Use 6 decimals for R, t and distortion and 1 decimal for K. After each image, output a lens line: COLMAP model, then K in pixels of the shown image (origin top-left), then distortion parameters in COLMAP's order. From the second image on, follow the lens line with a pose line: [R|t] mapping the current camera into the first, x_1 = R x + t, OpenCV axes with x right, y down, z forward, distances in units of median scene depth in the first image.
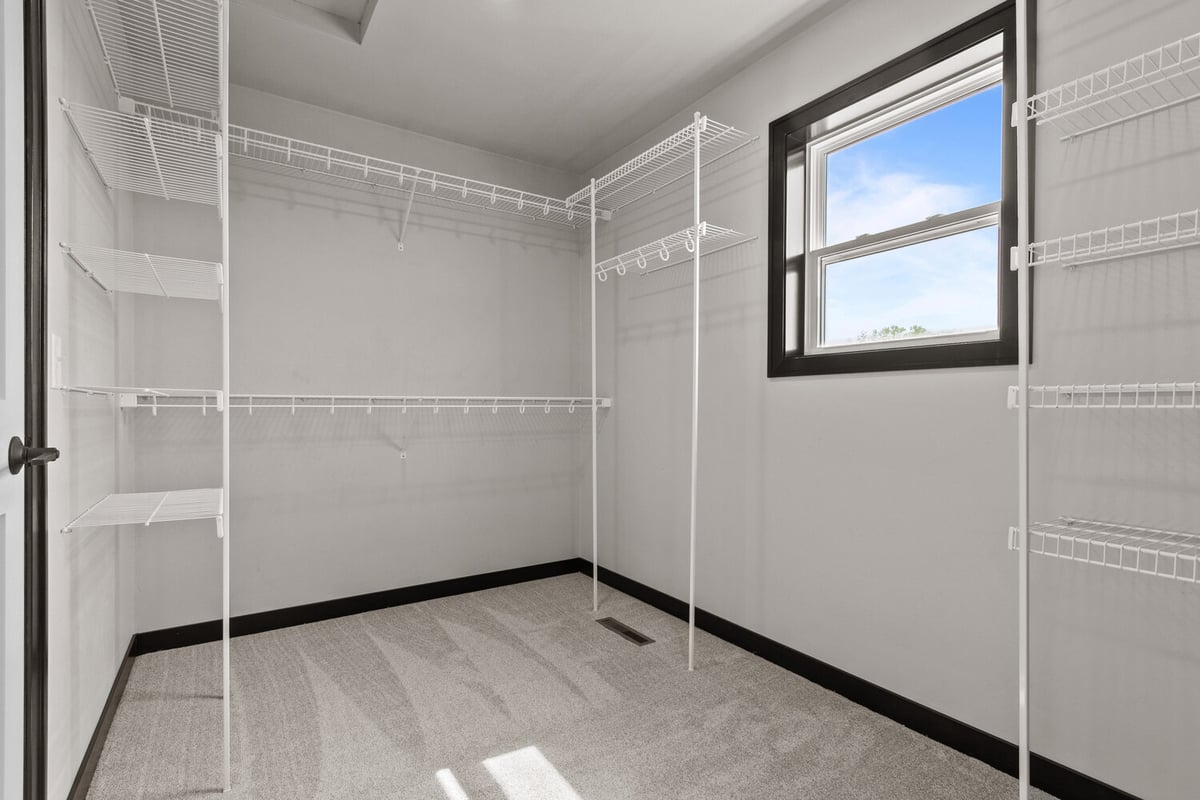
lens RADIAL K [[553.9, 0, 601.7], [0, 553.9, 400.1], [0, 0, 1]] dist [-0.004112, -0.000311]
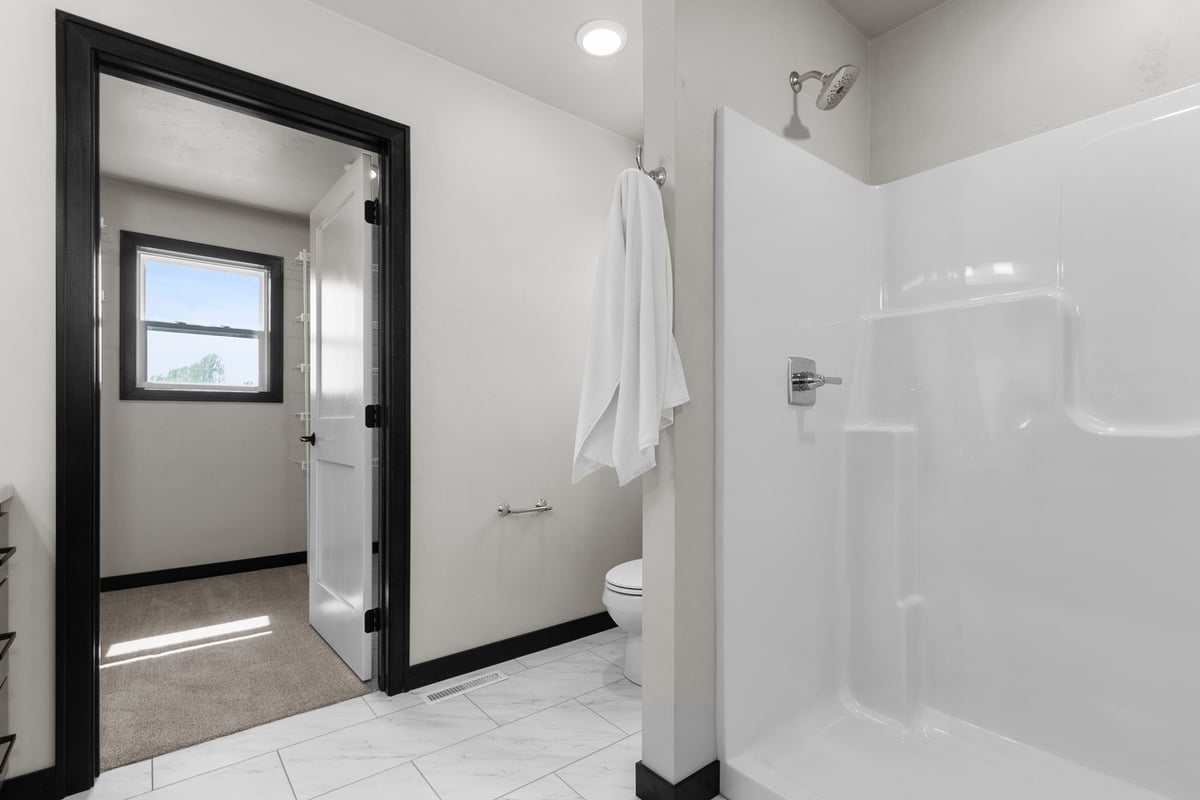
lens RADIAL K [[553.9, 0, 598.0], [0, 553.9, 406.9], [0, 0, 1]] dist [-0.004112, -0.000311]
pose [[-0.091564, 0.004495, 0.995789, -1.360485], [-0.004743, 0.999976, -0.004950, -0.026676], [-0.995788, -0.005177, -0.091540, -0.152739]]
